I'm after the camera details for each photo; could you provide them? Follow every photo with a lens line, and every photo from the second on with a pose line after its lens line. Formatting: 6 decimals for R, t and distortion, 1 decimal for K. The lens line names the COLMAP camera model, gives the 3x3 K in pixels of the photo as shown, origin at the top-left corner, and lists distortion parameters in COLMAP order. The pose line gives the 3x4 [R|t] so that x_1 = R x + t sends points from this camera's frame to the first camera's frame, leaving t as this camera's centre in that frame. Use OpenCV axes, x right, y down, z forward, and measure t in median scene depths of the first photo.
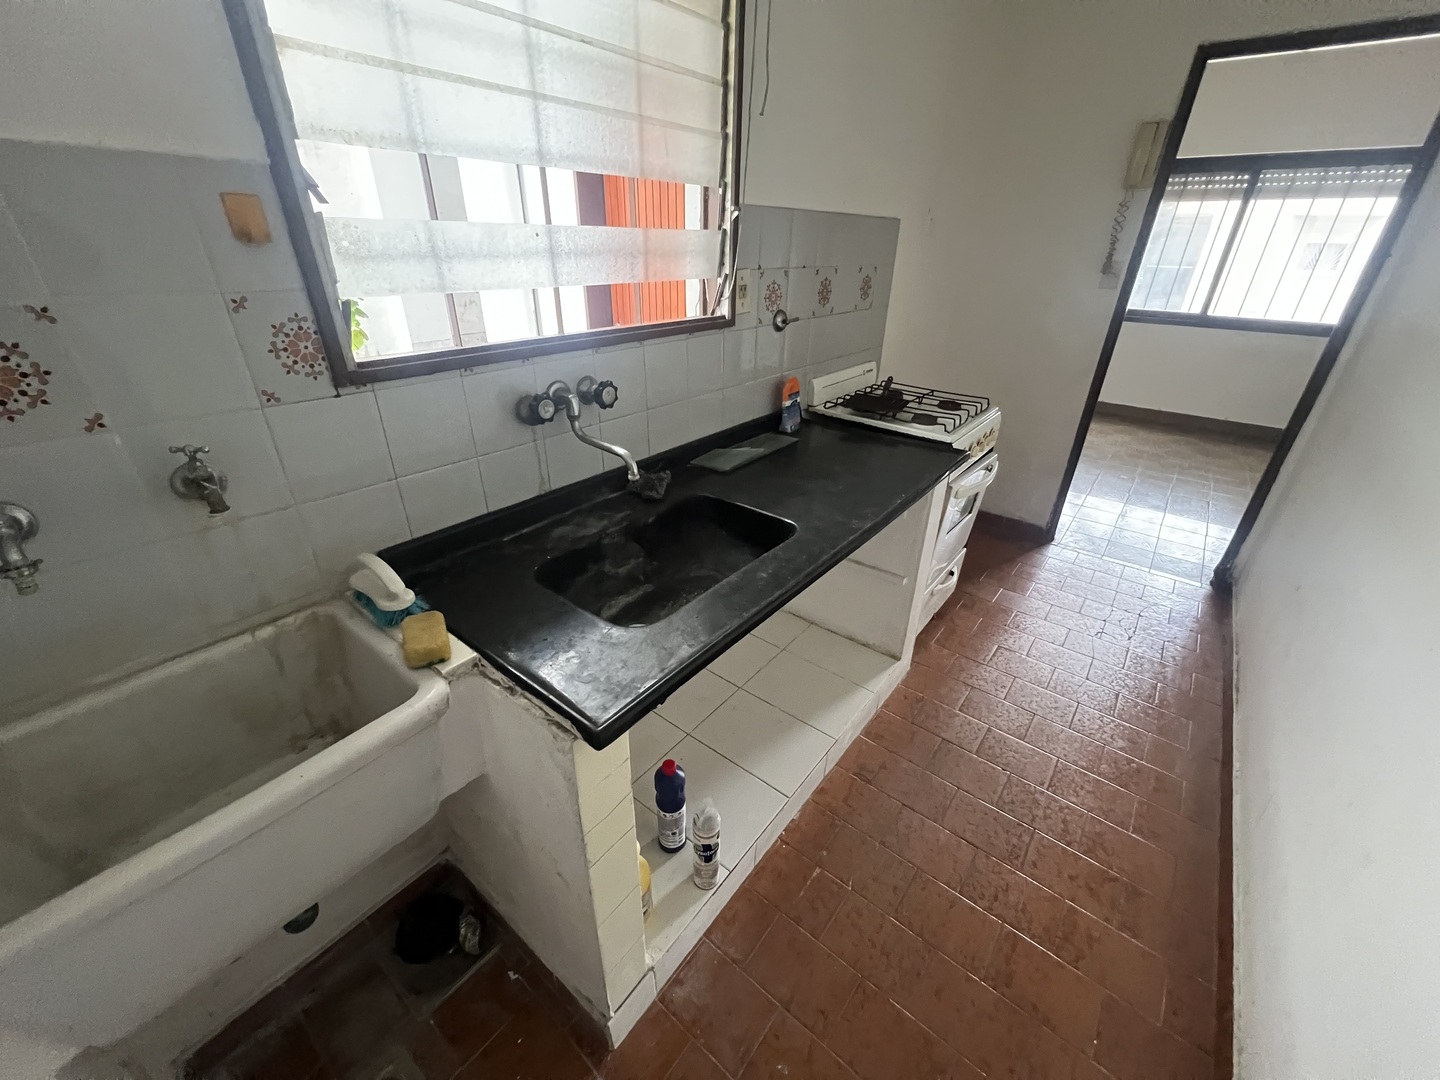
lens RADIAL K [[574.8, 0, 722.9], [0, 574.8, 541.3], [0, 0, 1]] dist [-0.000416, 0.000571]
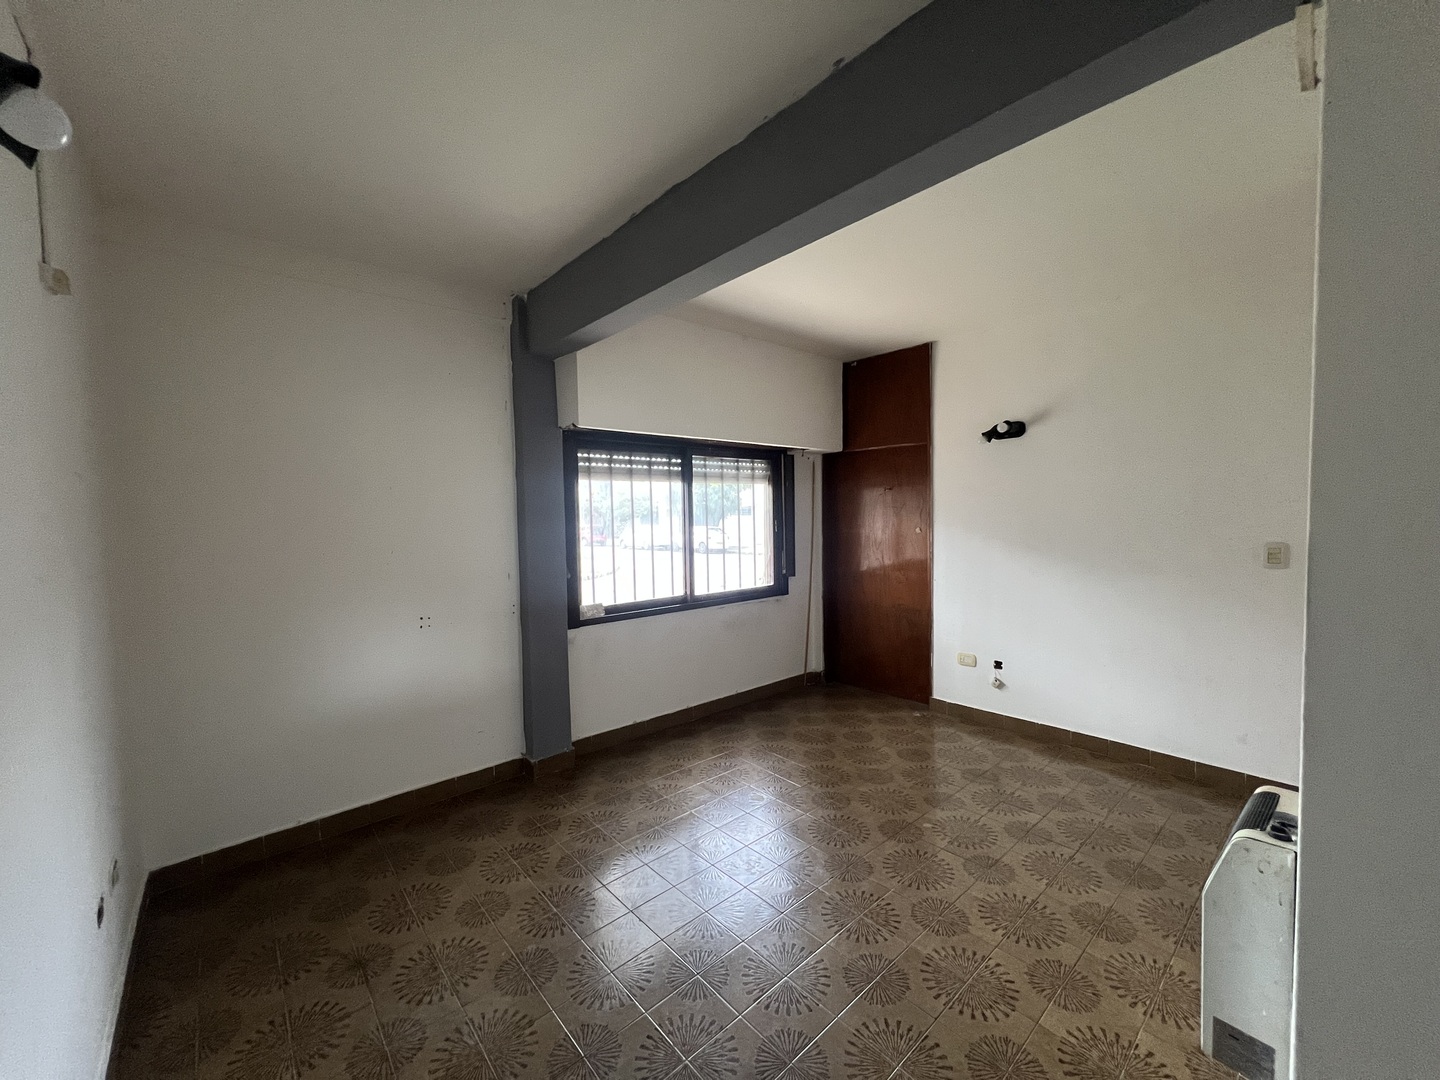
lens RADIAL K [[574.8, 0, 722.7], [0, 574.8, 541.2], [0, 0, 1]] dist [-0.000416, 0.000571]
pose [[0.162698, -0.077697, 0.983612, -0.039363], [0.459678, 0.888066, -0.005884, -1.571886], [-0.873056, 0.453102, 0.180202, 2.720501]]
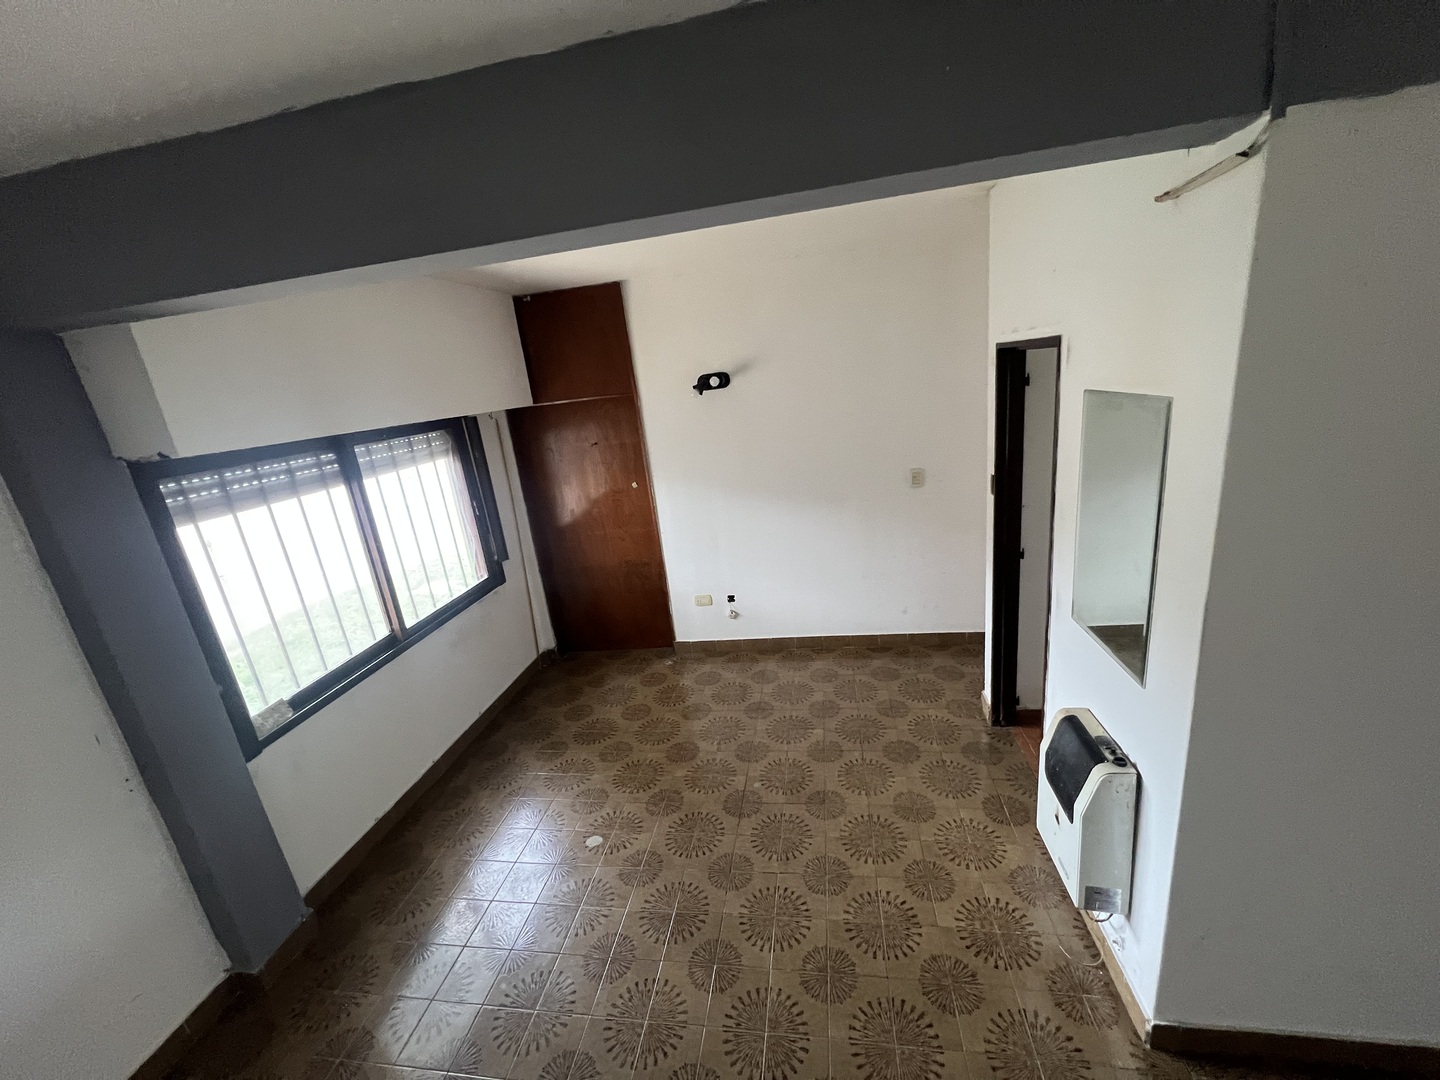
lens RADIAL K [[574.8, 0, 722.2], [0, 574.8, 541.2], [0, 0, 1]] dist [-0.000416, 0.000571]
pose [[-0.498969, -0.213332, 0.839952, 0.409293], [0.474666, 0.743639, 0.470843, -2.168722], [-0.725067, 0.633633, -0.269792, 3.012327]]
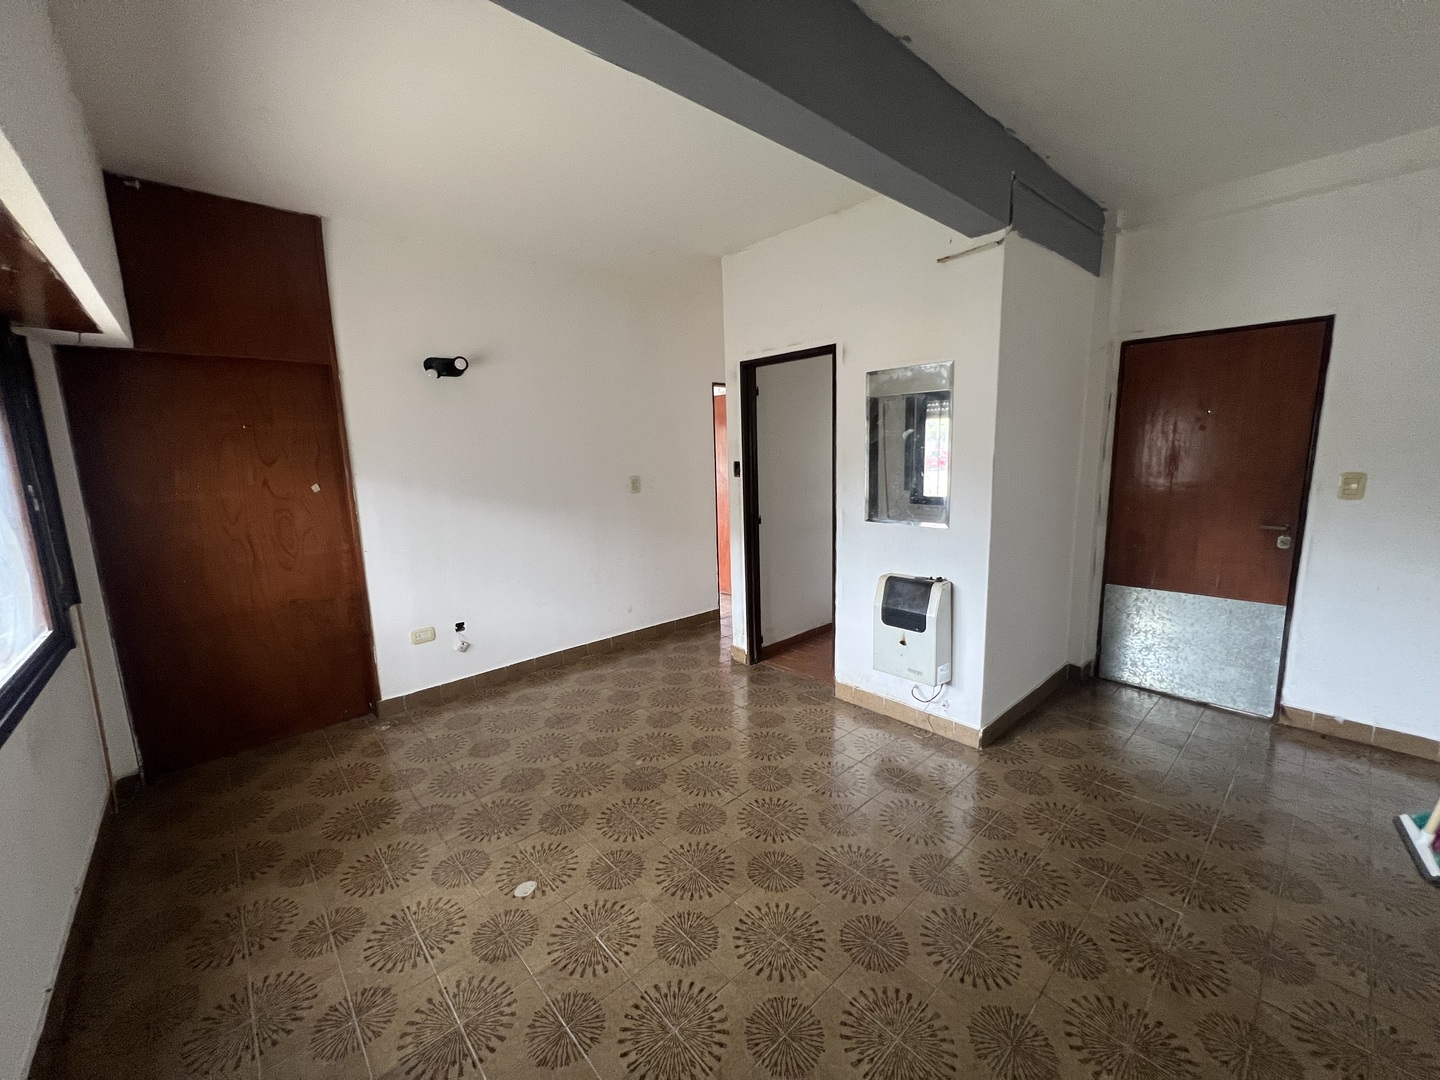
lens RADIAL K [[574.8, 0, 723.2], [0, 574.8, 540.8], [0, 0, 1]] dist [-0.000416, 0.000571]
pose [[-0.988859, -0.023697, 0.146959, 1.423359], [0.067172, 0.809981, 0.582597, -2.200671], [-0.132839, 0.585978, -0.799365, 4.069108]]
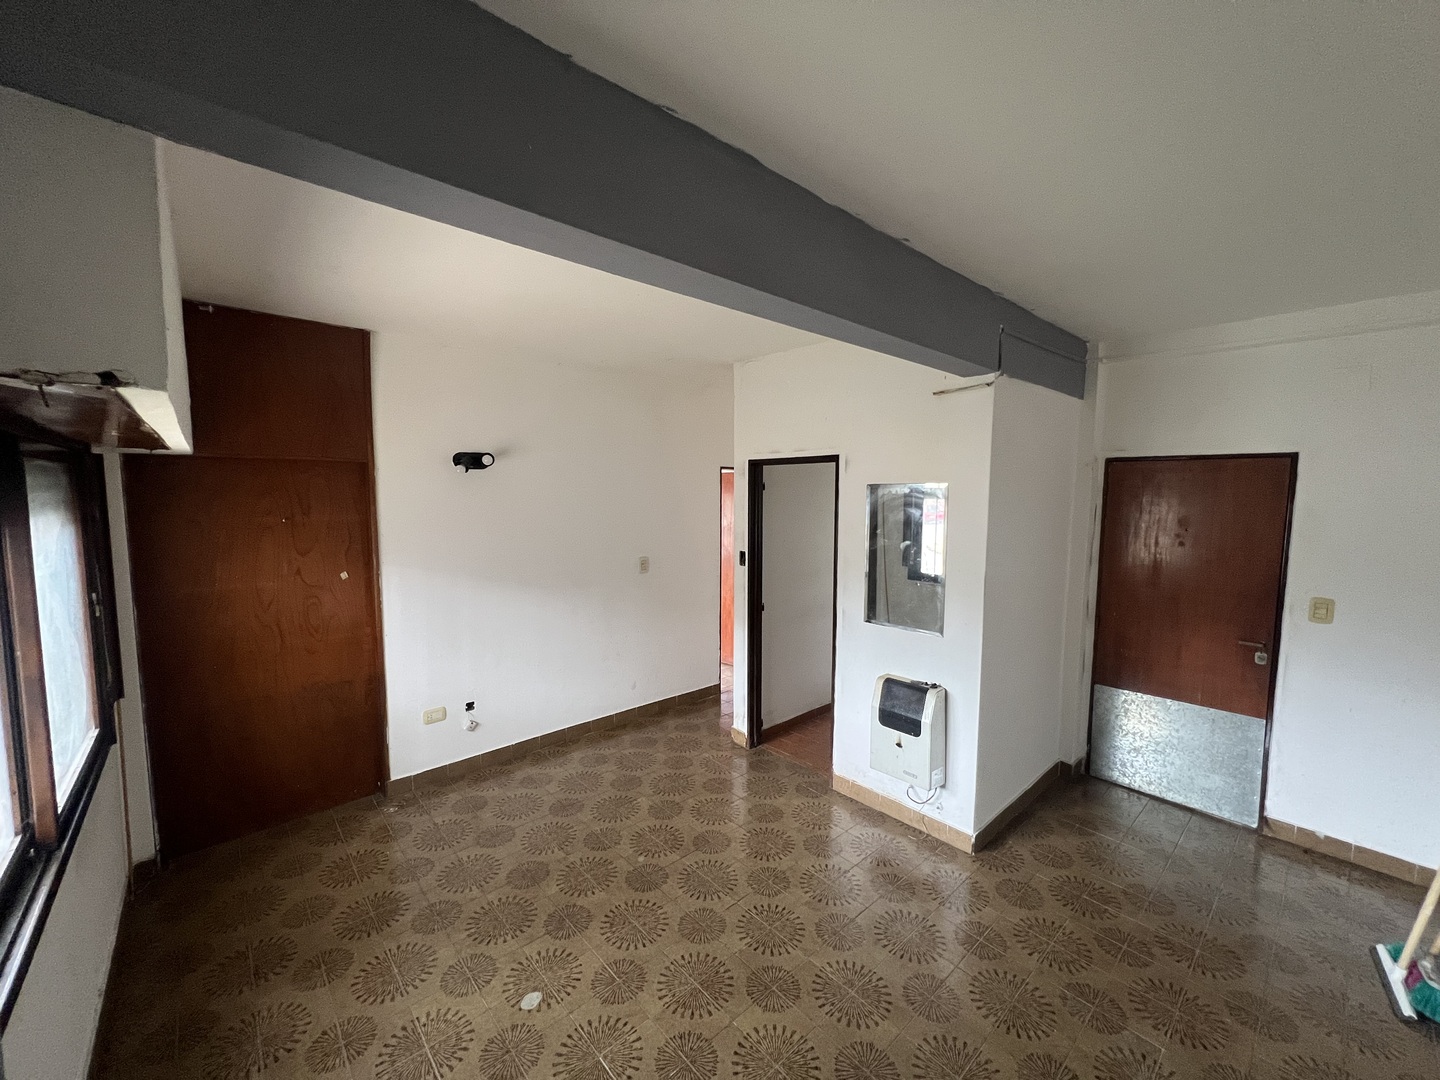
lens RADIAL K [[574.8, 0, 723.6], [0, 574.8, 540.8], [0, 0, 1]] dist [-0.000416, 0.000571]
pose [[-0.988179, -0.043587, 0.146976, 1.446090], [0.040278, 0.851228, 0.523248, -2.473465], [-0.147917, 0.522983, -0.839410, 4.047301]]
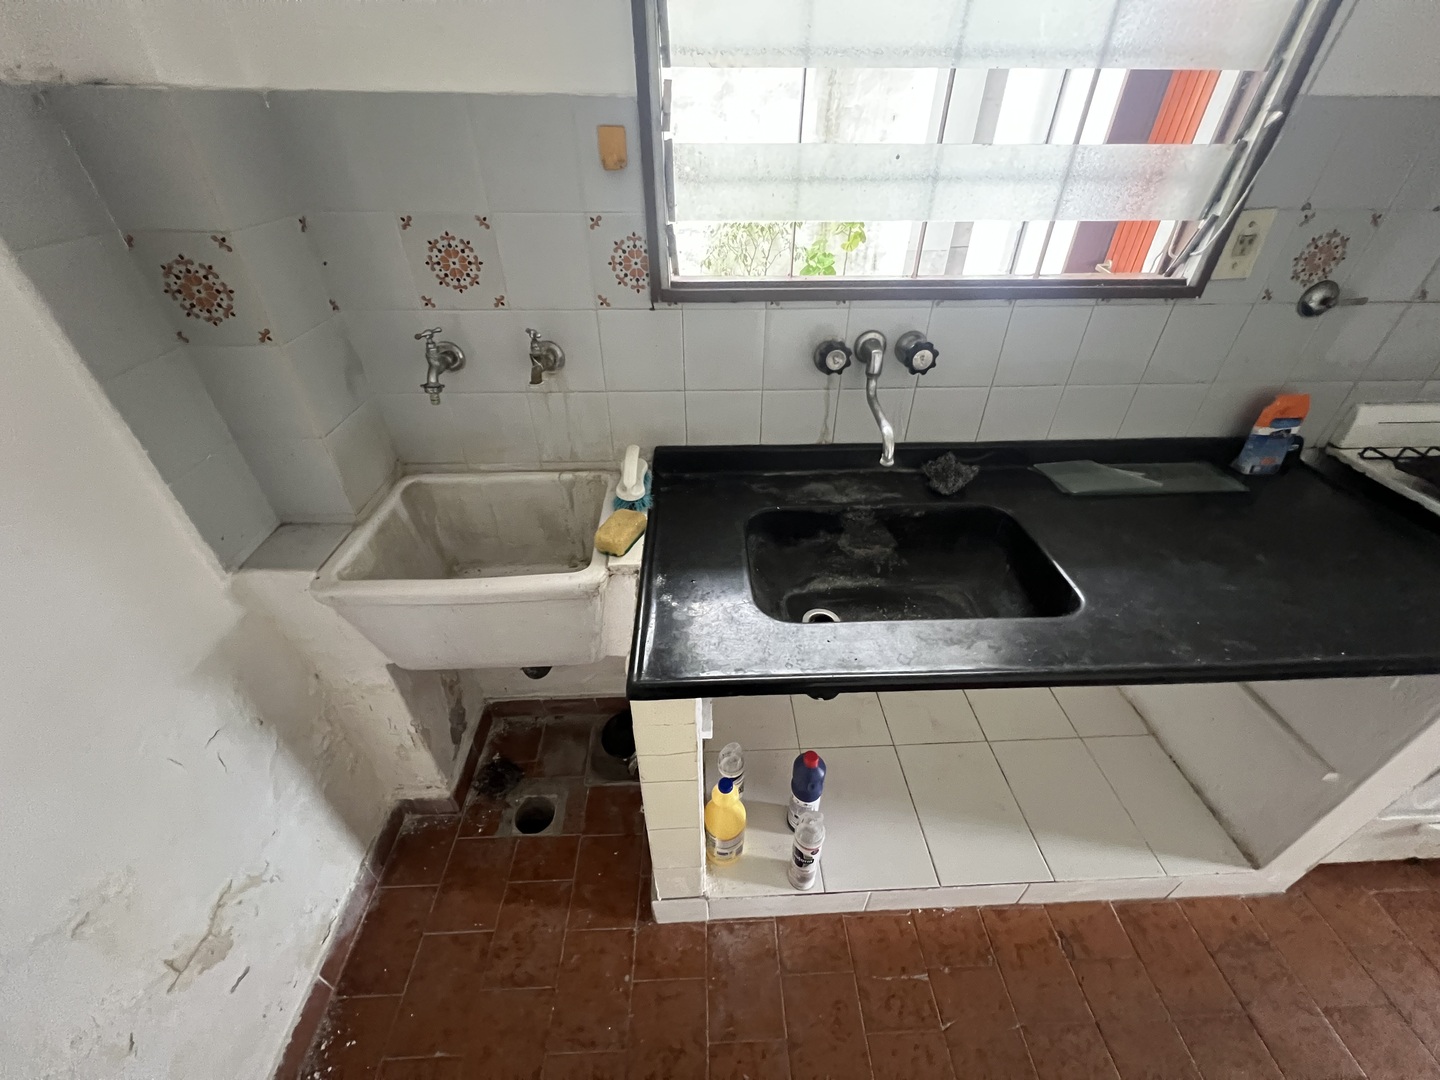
lens RADIAL K [[574.8, 0, 725.4], [0, 574.8, 541.5], [0, 0, 1]] dist [-0.000416, 0.000571]
pose [[0.656071, 0.435240, -0.616552, 0.230982], [-0.344175, 0.899601, 0.268816, -0.131182], [0.671651, 0.035840, 0.740001, 0.176846]]
